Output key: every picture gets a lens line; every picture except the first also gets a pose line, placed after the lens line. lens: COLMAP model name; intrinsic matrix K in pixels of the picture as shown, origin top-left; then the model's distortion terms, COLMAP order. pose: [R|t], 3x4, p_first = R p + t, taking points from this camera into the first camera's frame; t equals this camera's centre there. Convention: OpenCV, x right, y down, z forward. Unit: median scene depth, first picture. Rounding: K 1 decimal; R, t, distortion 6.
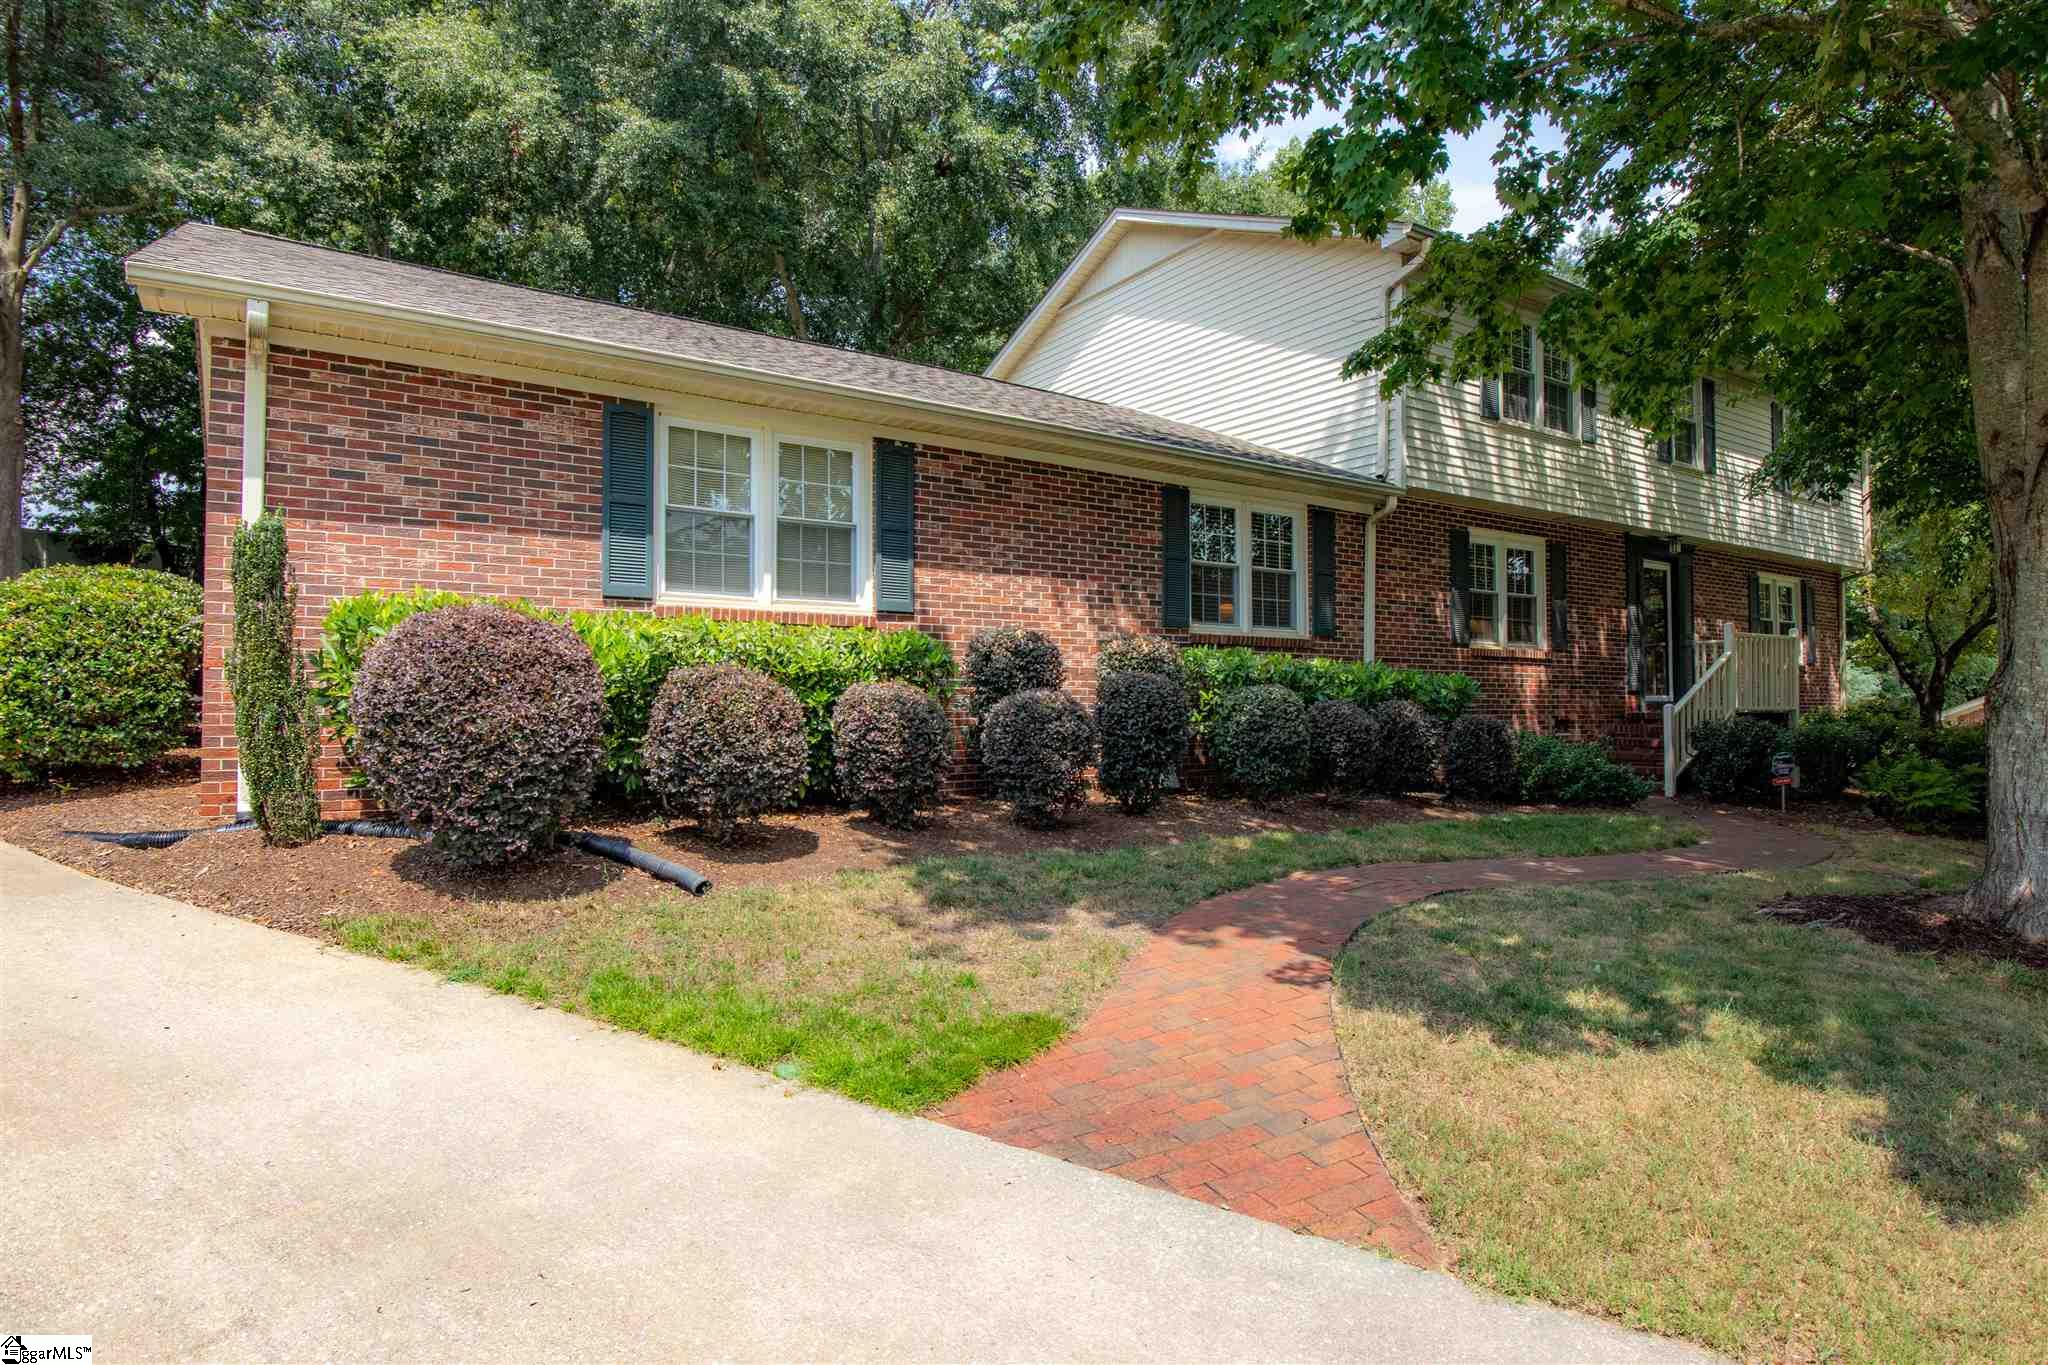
lens RADIAL K [[1087.0, 0, 1014.9], [0, 1087.0, 687.1], [0, 0, 1]] dist [0.001503, -0.002525]
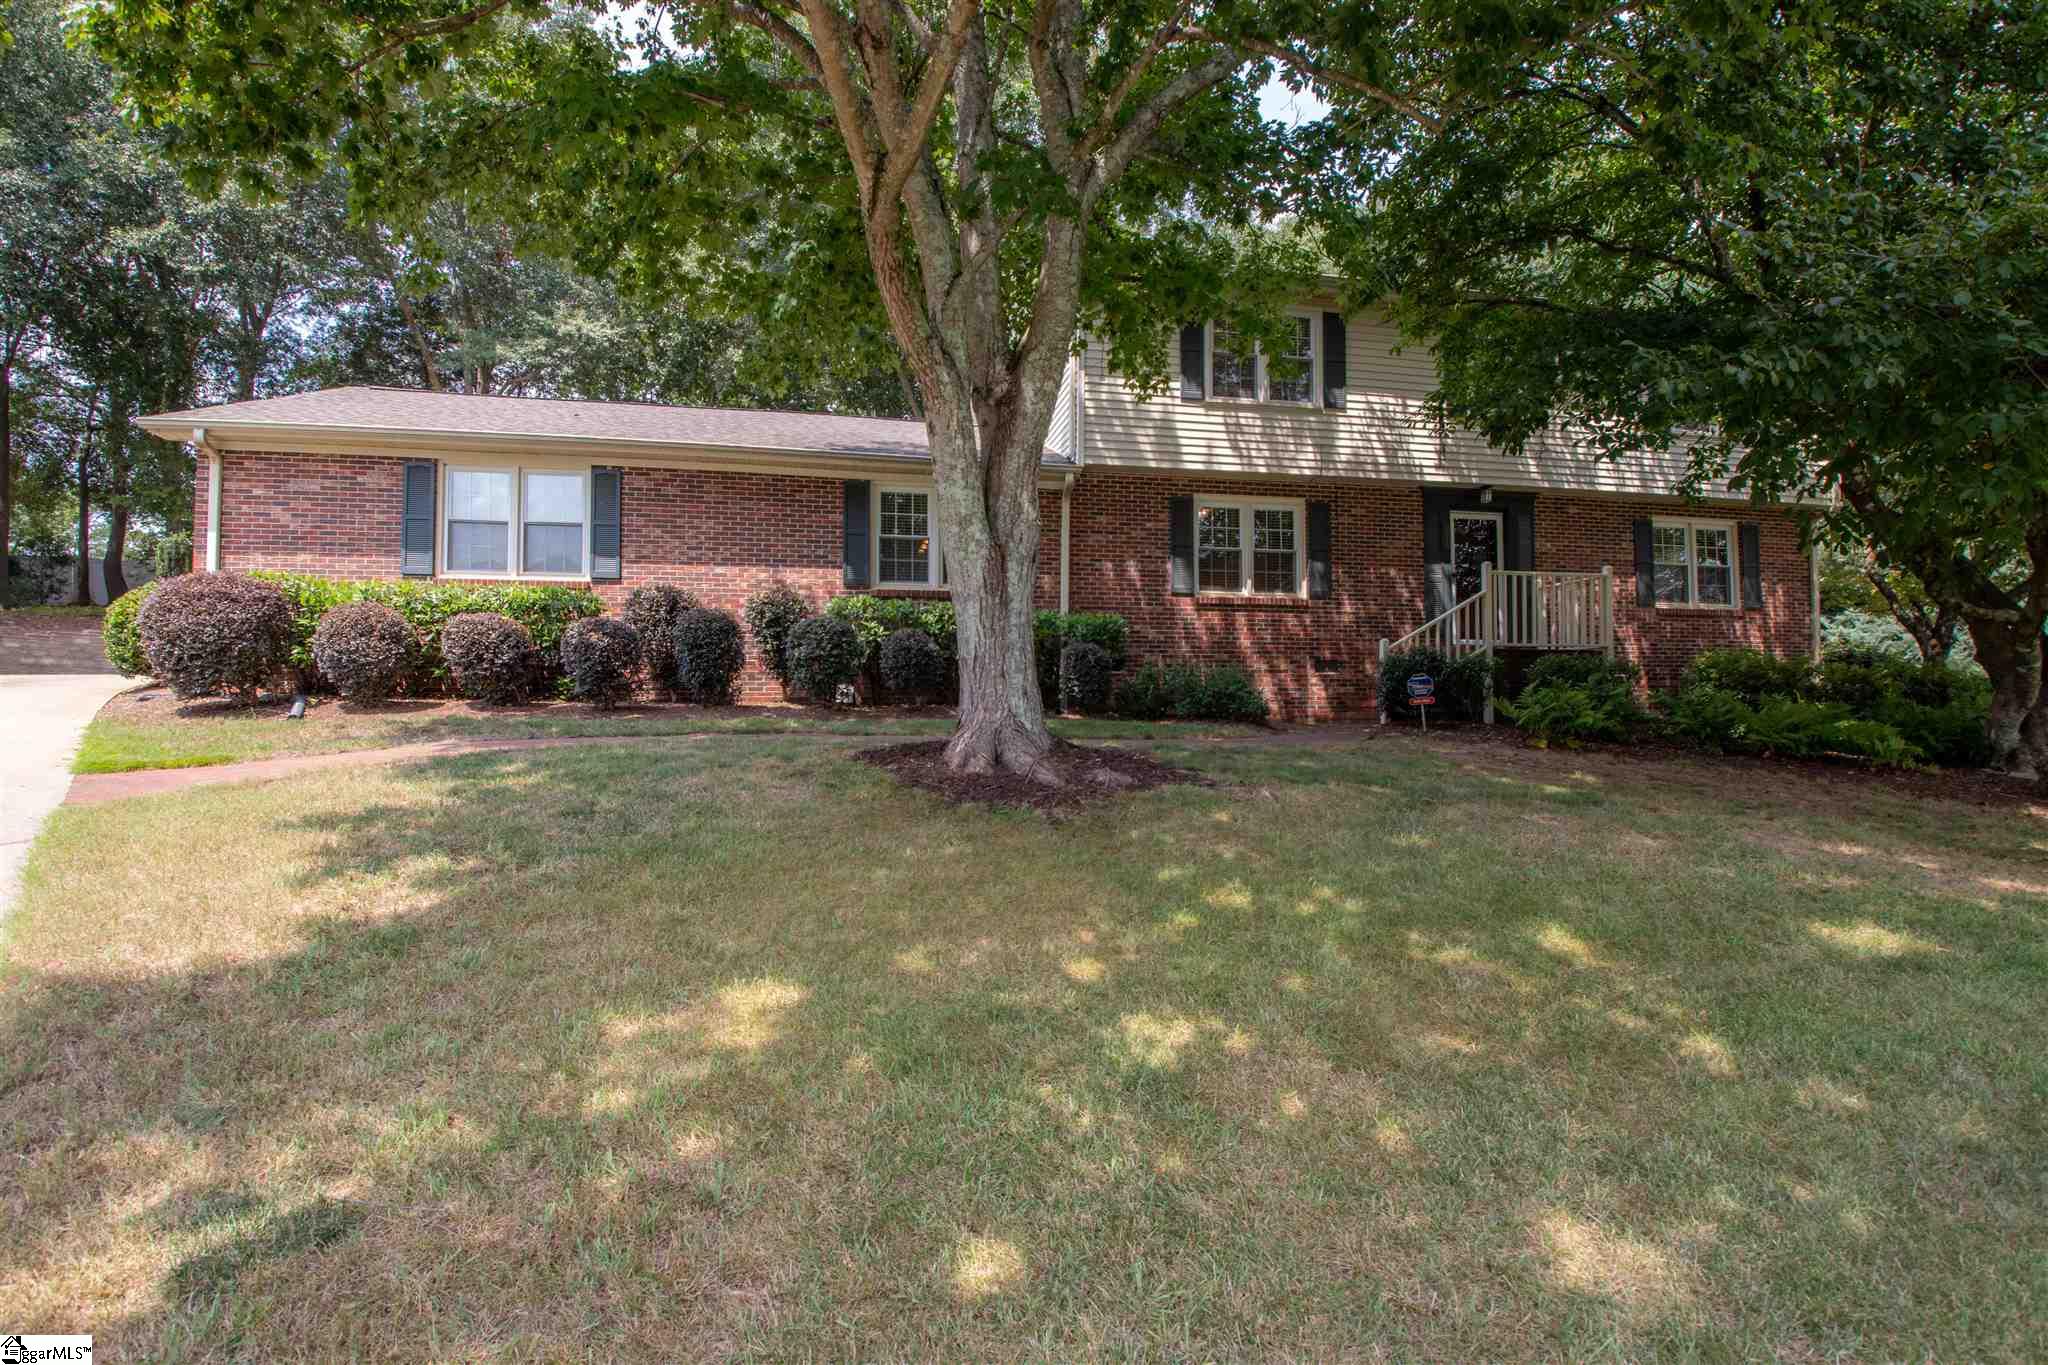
lens RADIAL K [[948.7, 0, 1035.1], [0, 948.7, 681.5], [0, 0, 1]] dist [-0.012995, -0.003301]
pose [[0.928845, -0.018352, -0.370014, 0.800116], [0.011327, 0.999712, -0.021150, 0.093522], [0.370296, 0.015454, 0.928785, -0.003767]]
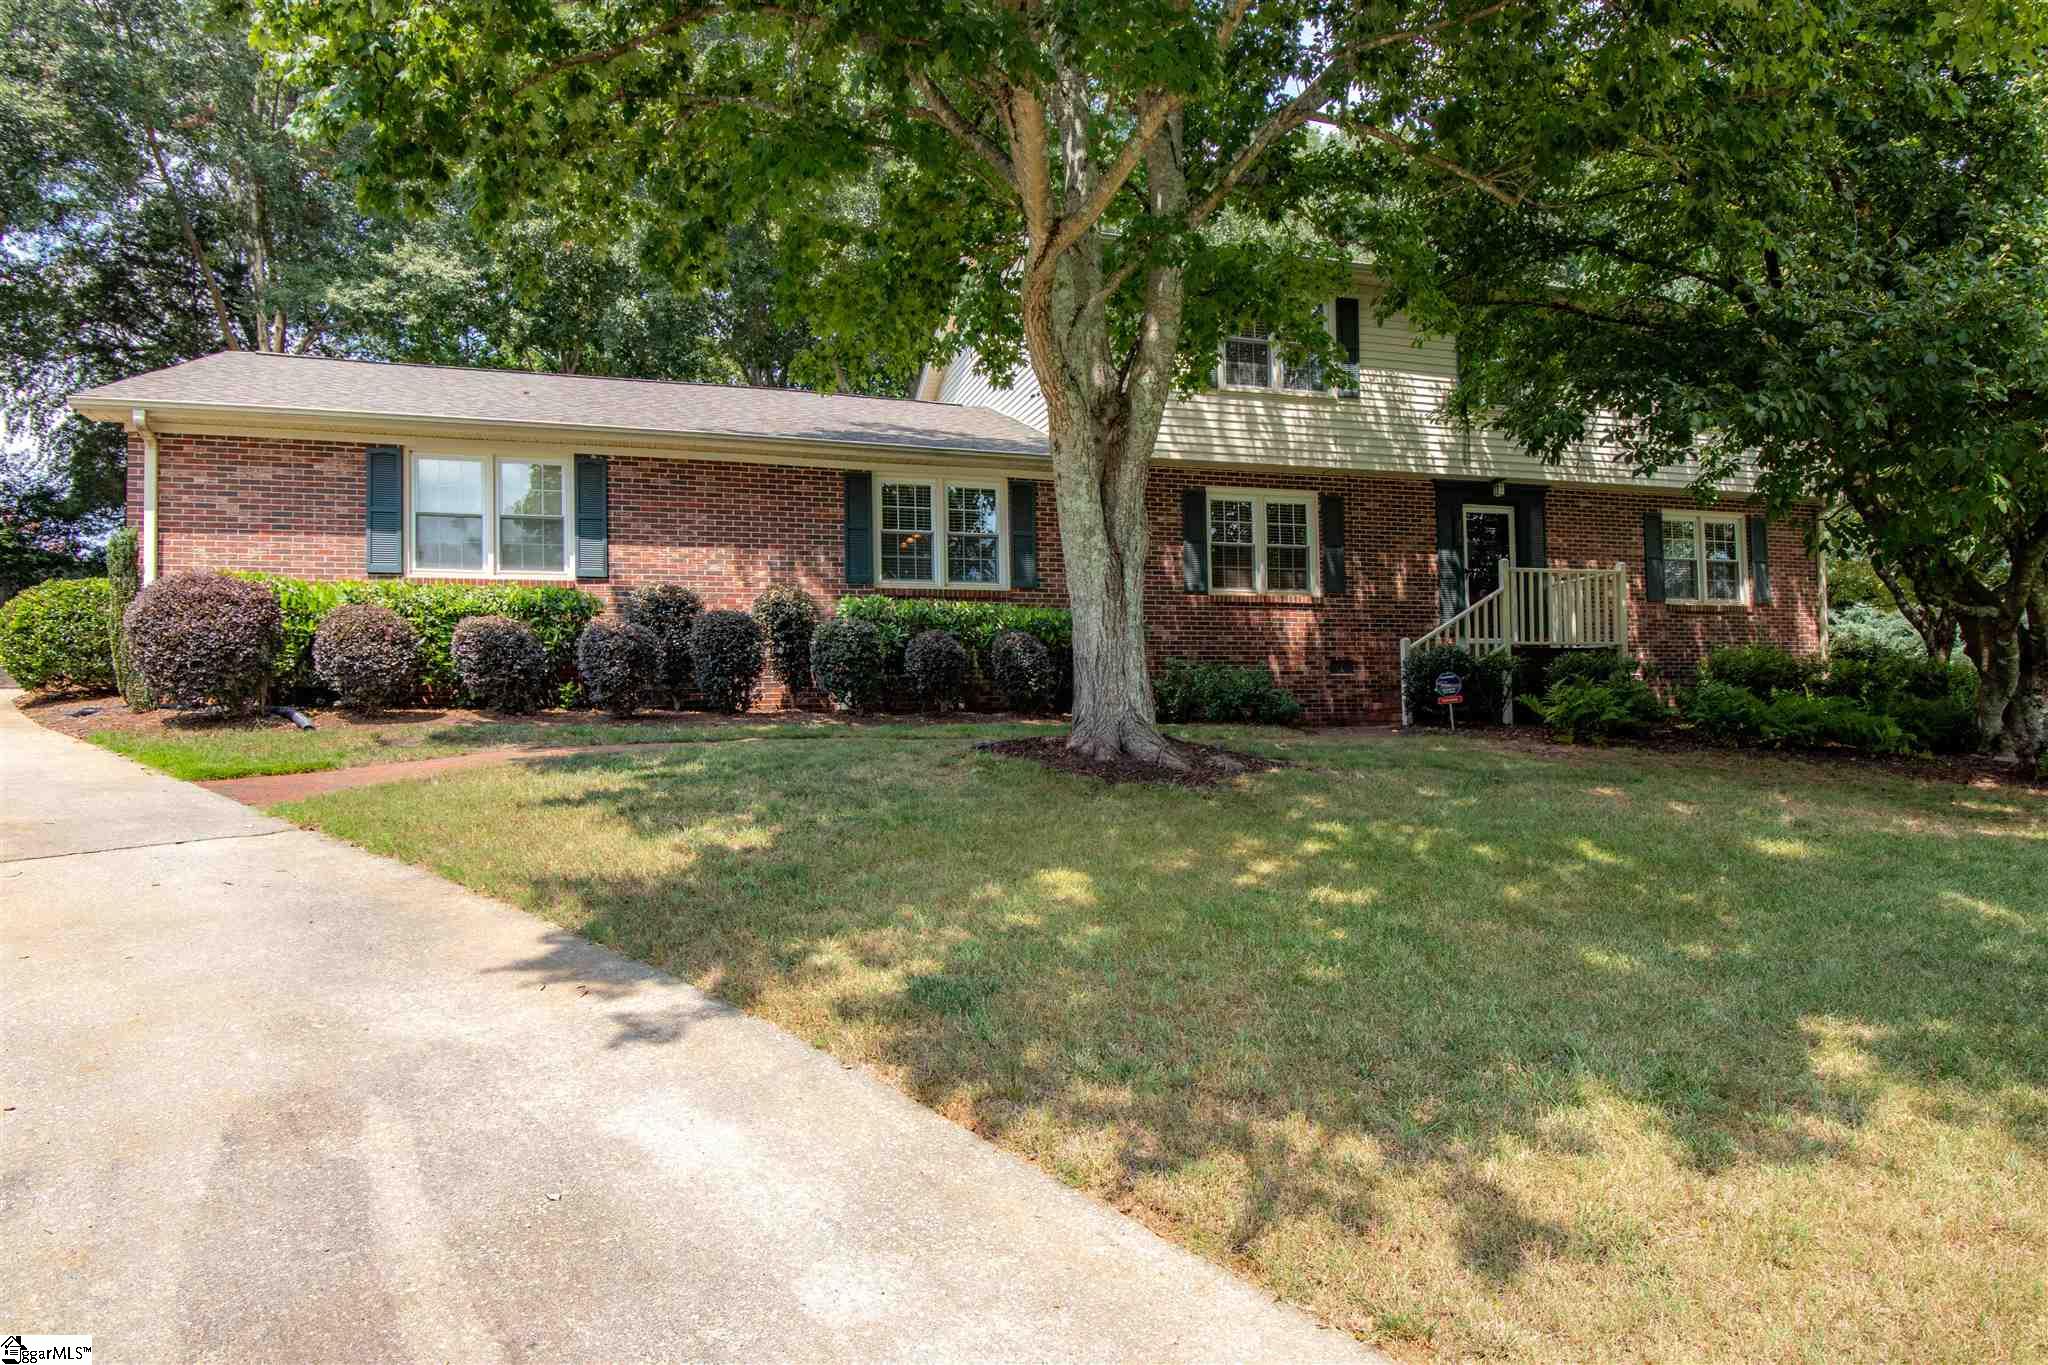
lens RADIAL K [[1181.6, 0, 1024.4], [0, 1181.6, 694.7], [0, 0, 1]] dist [0.000995, -0.003377]
pose [[0.960018, -0.028168, -0.278517, 0.721241], [0.023874, 0.999538, -0.018797, 0.105642], [0.278918, 0.011396, 0.960247, -0.259055]]
